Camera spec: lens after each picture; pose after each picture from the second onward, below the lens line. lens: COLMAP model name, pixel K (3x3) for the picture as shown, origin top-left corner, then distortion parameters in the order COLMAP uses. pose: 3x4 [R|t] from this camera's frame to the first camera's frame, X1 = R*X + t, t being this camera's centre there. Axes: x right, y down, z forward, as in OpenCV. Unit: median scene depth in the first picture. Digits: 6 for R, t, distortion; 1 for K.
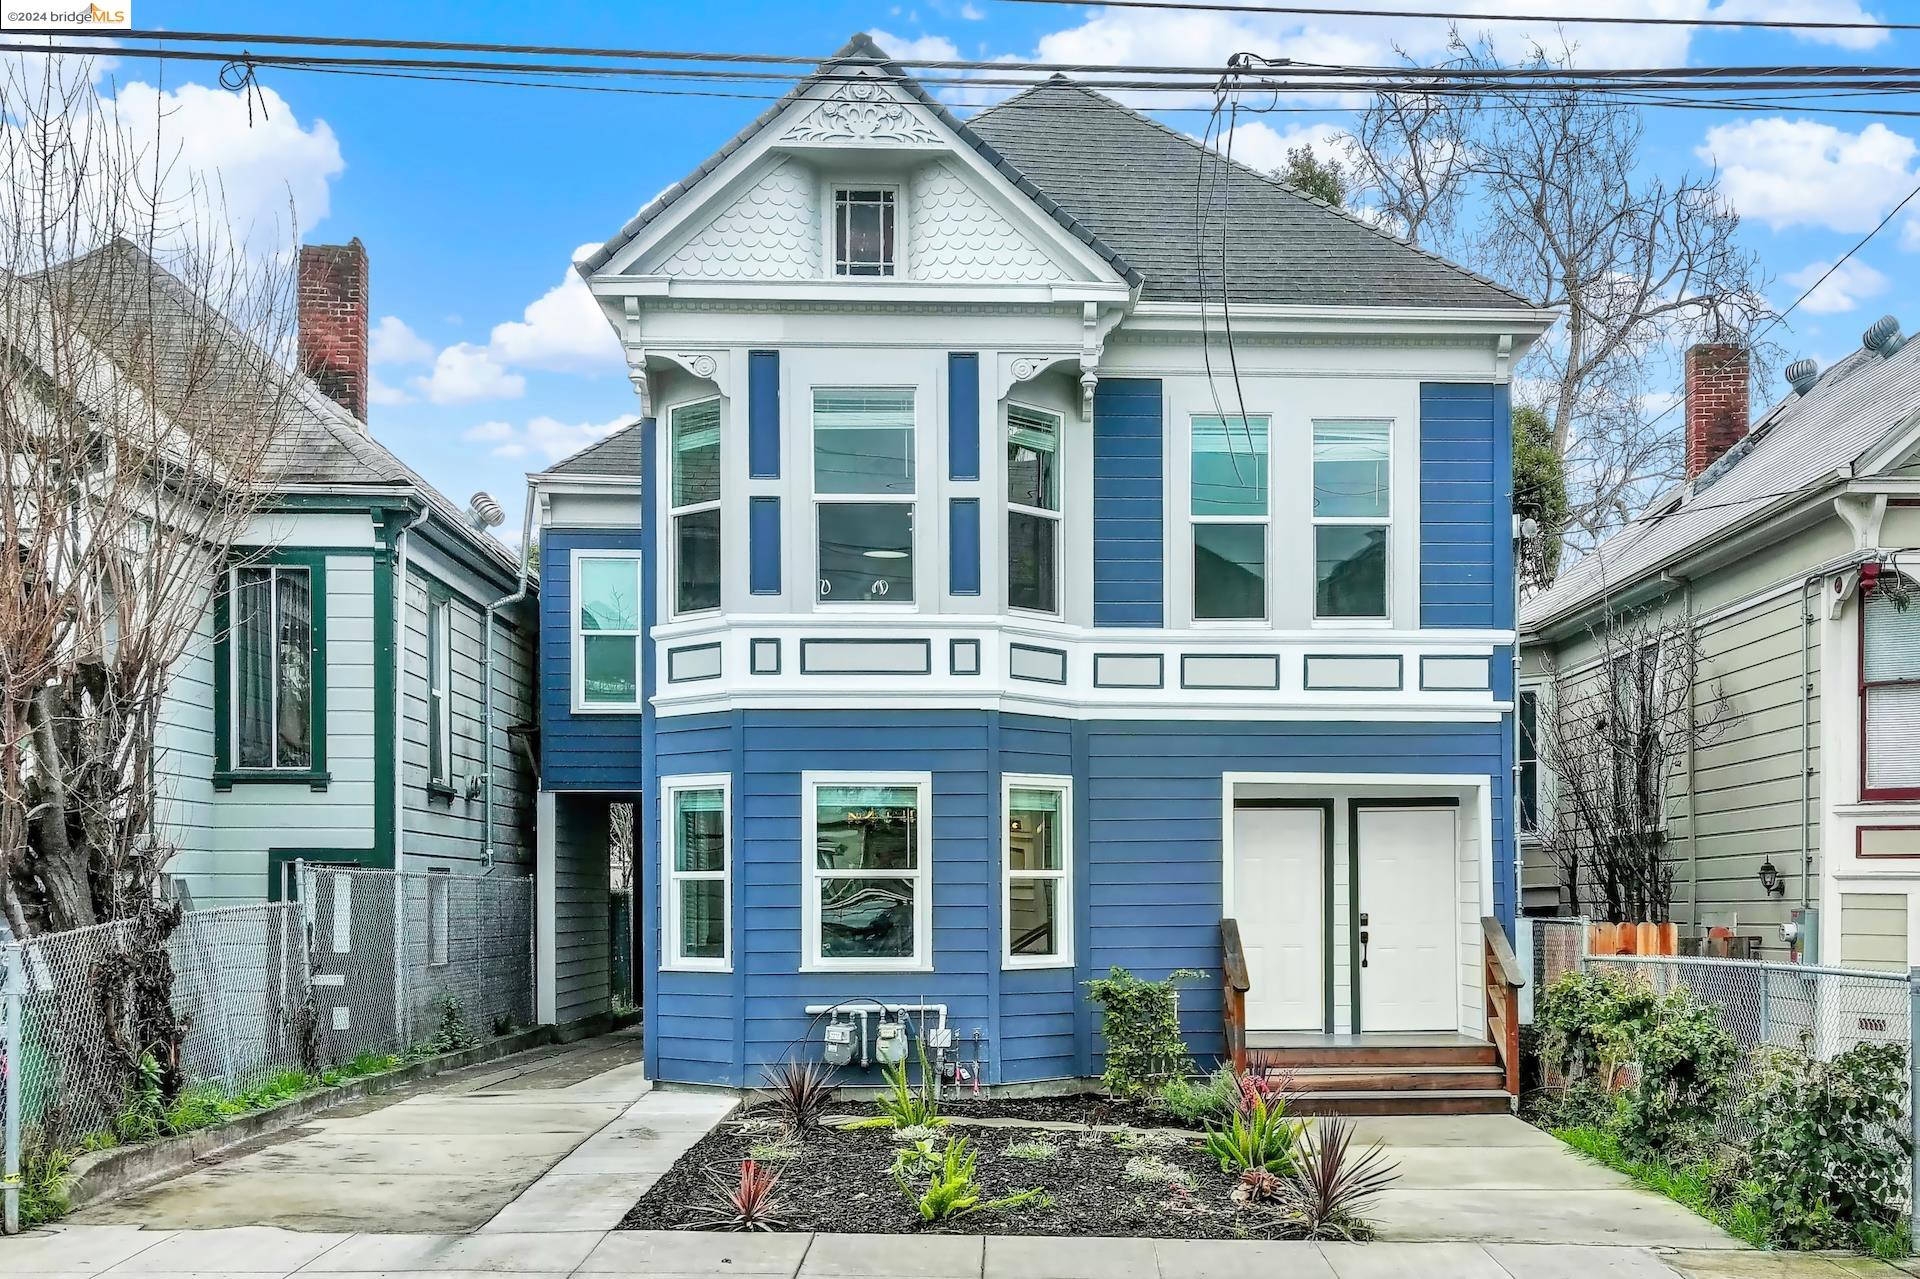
lens RADIAL K [[2285.2, 0, 1065.0], [0, 2285.2, 895.2], [0, 0, 1]] dist [0.080385, 0.000000]
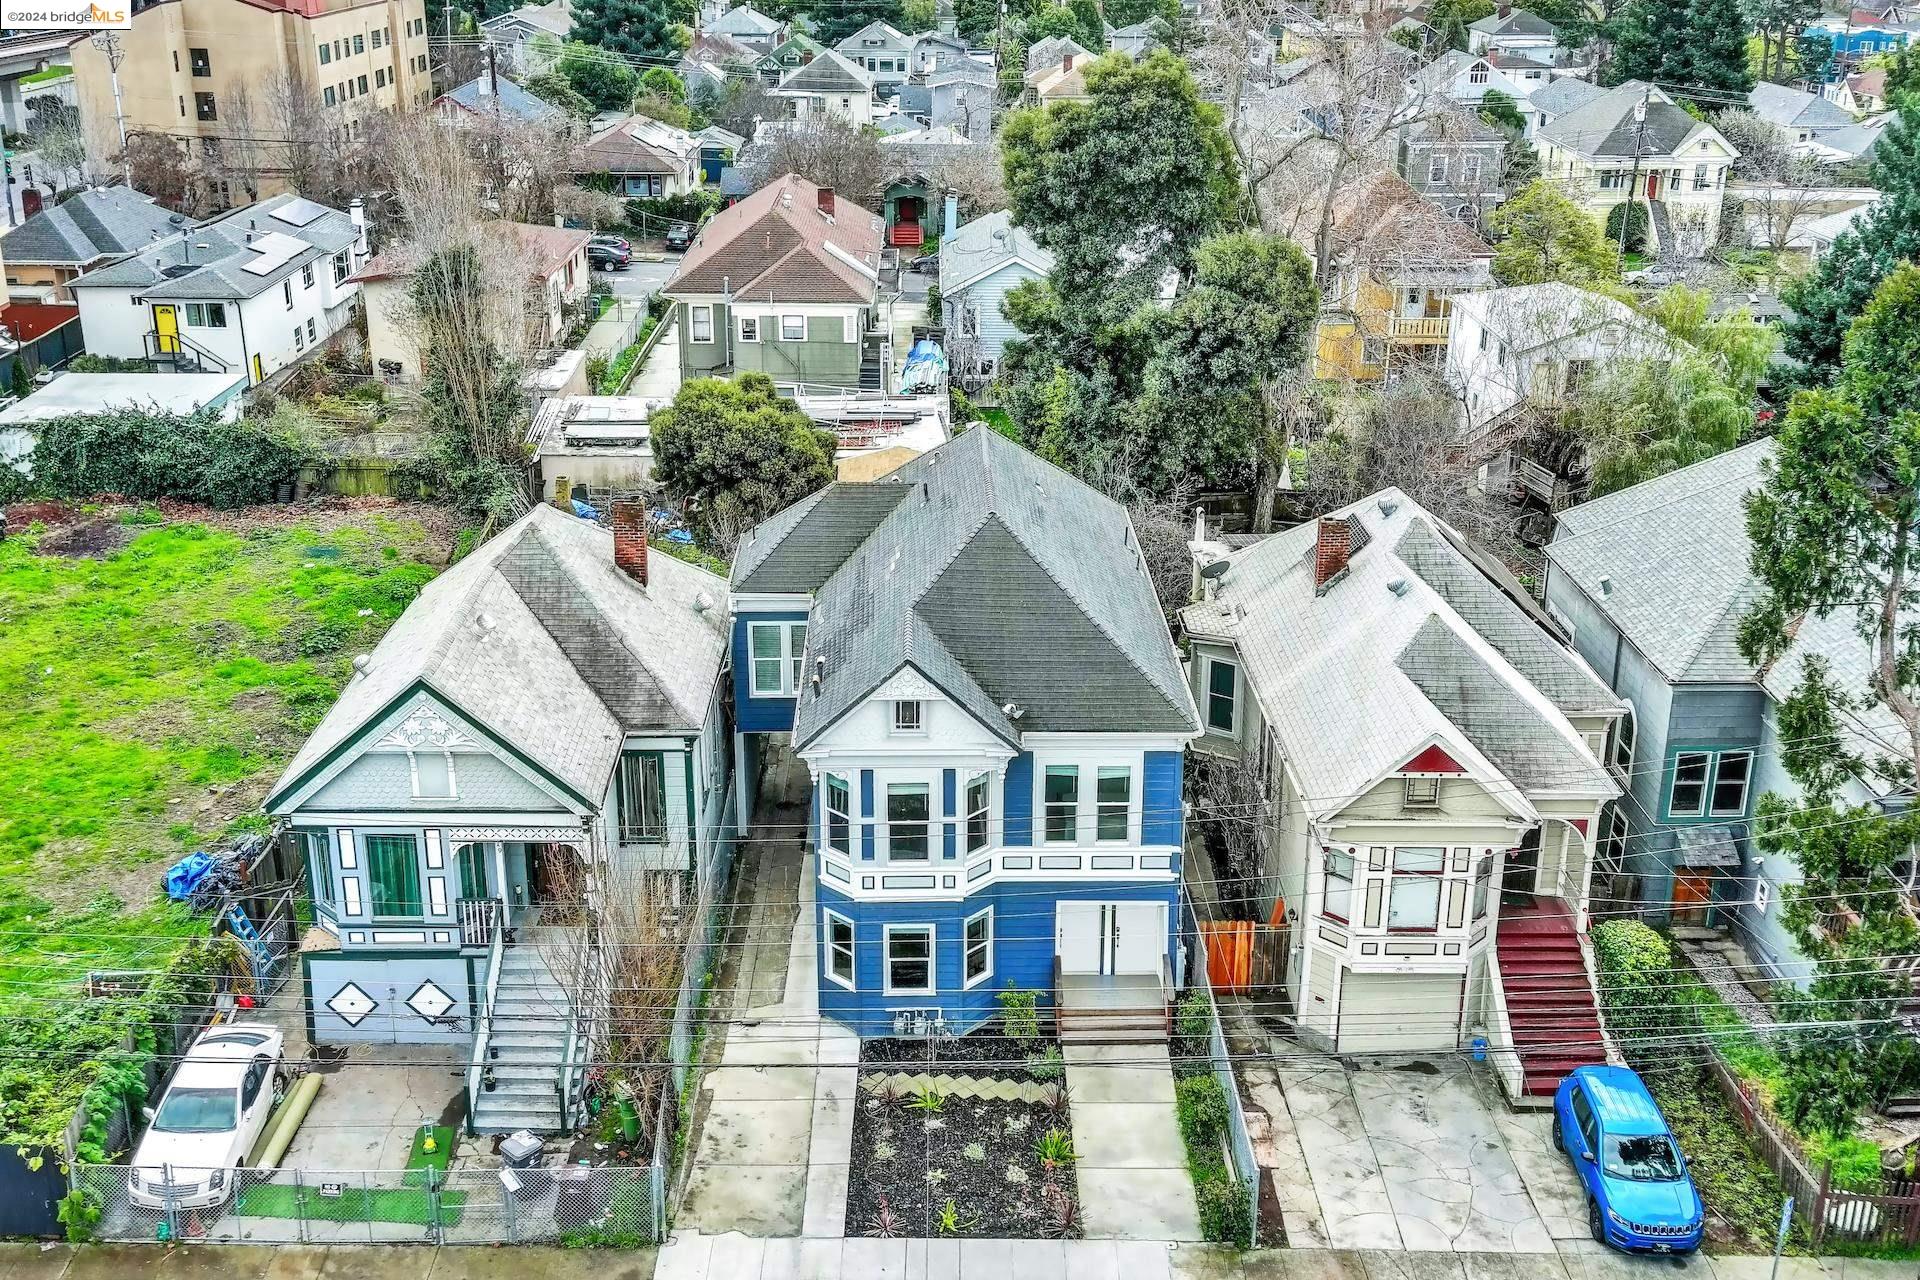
lens RADIAL K [[1903.4, 0, 953.6], [0, 1903.4, 644.5], [0, 0, 1]] dist [0.089617, 0.000000]
pose [[0.999613, 0.013627, -0.024237, 0.006651], [-0.004458, 0.938948, 0.344029, -1.025181], [0.027445, -0.343788, 0.938646, -0.809724]]
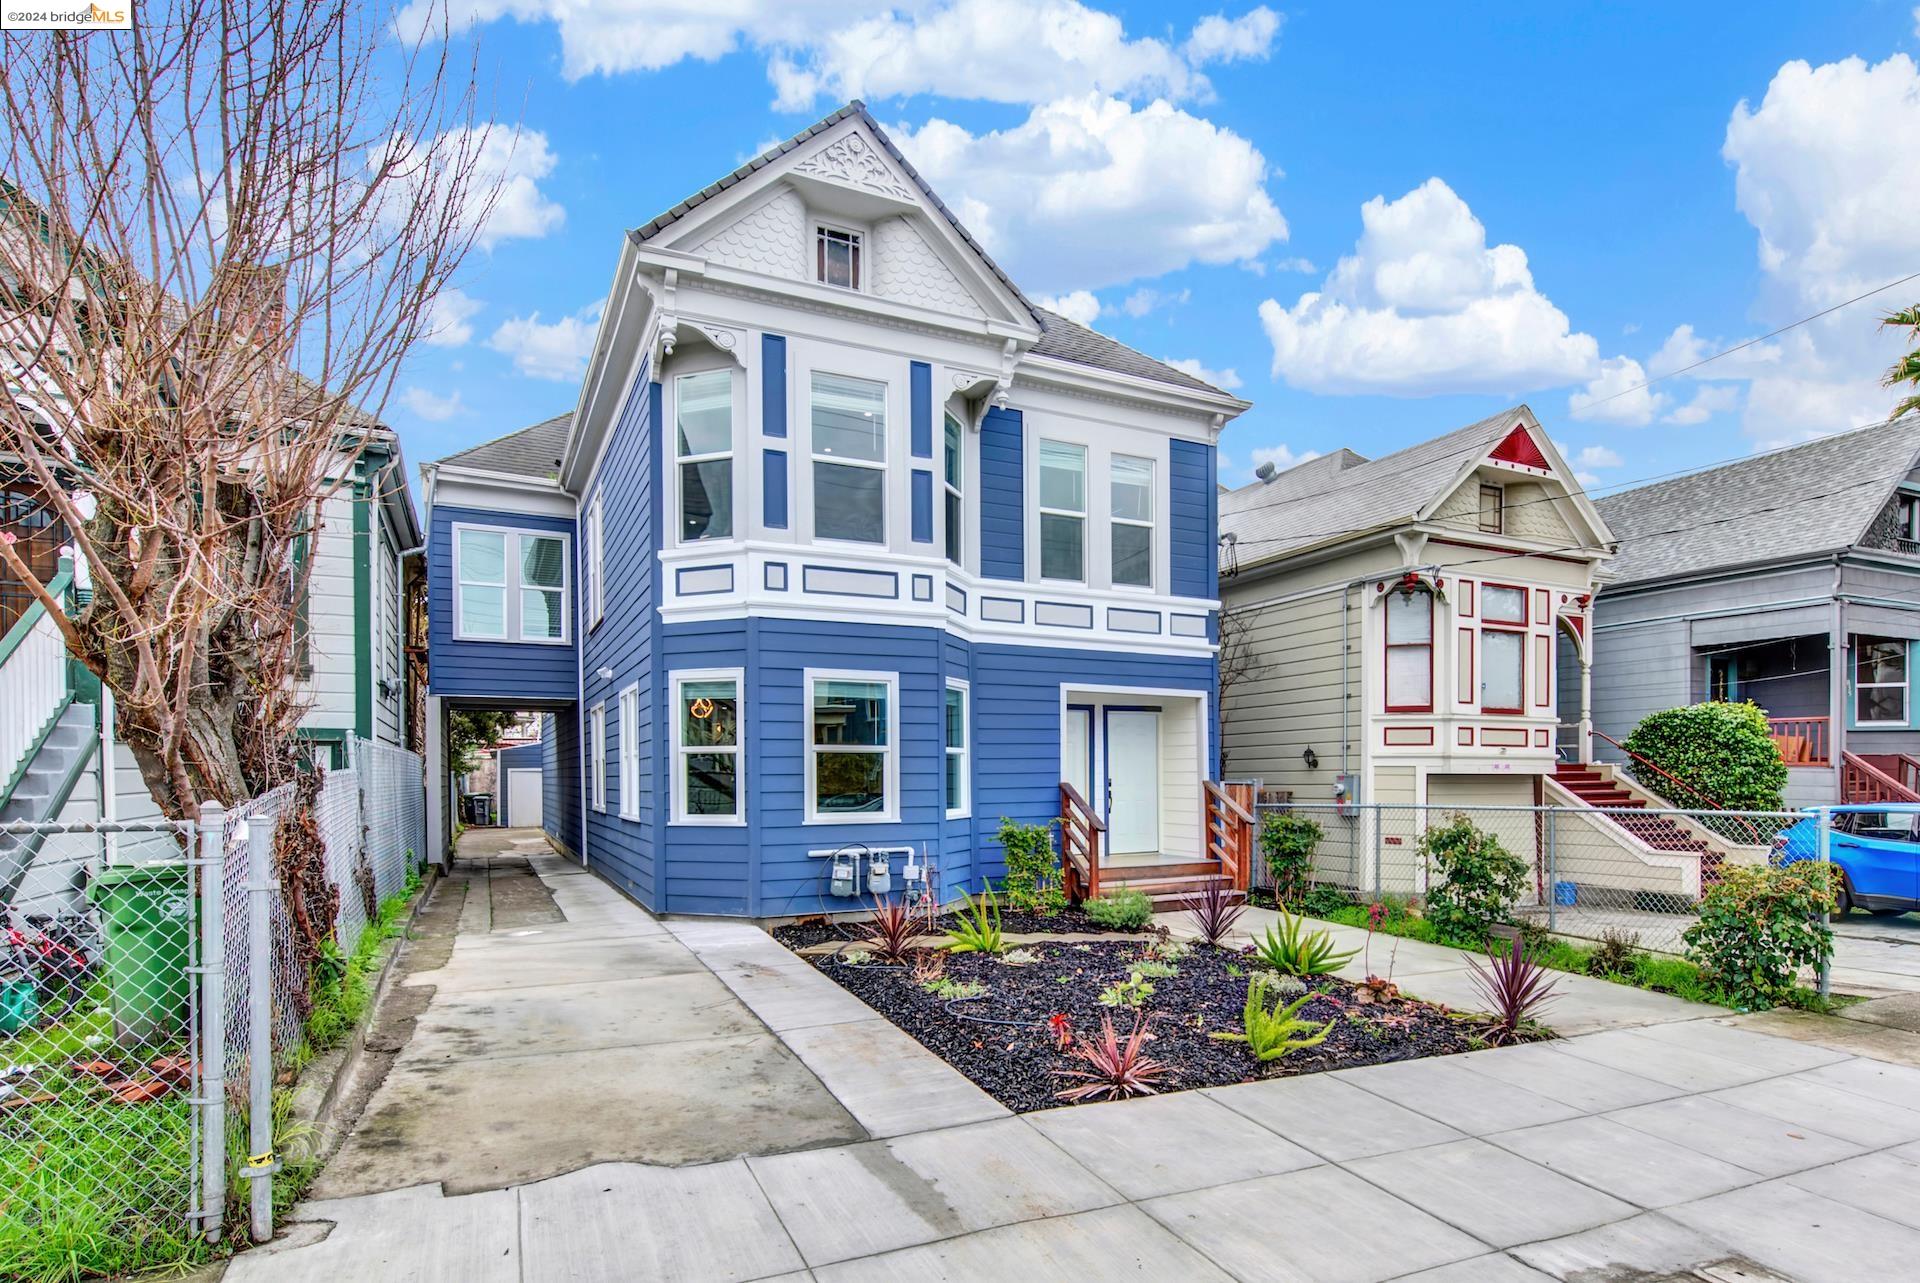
lens RADIAL K [[1049.7, 0, 1015.0], [0, 1049.7, 787.3], [0, 0, 1]] dist [0.007504, -0.003183]
pose [[0.912335, -0.006614, 0.409390, -0.243570], [0.002276, 0.999936, 0.011083, 0.006154], [-0.409437, -0.009180, 0.912292, 0.406200]]
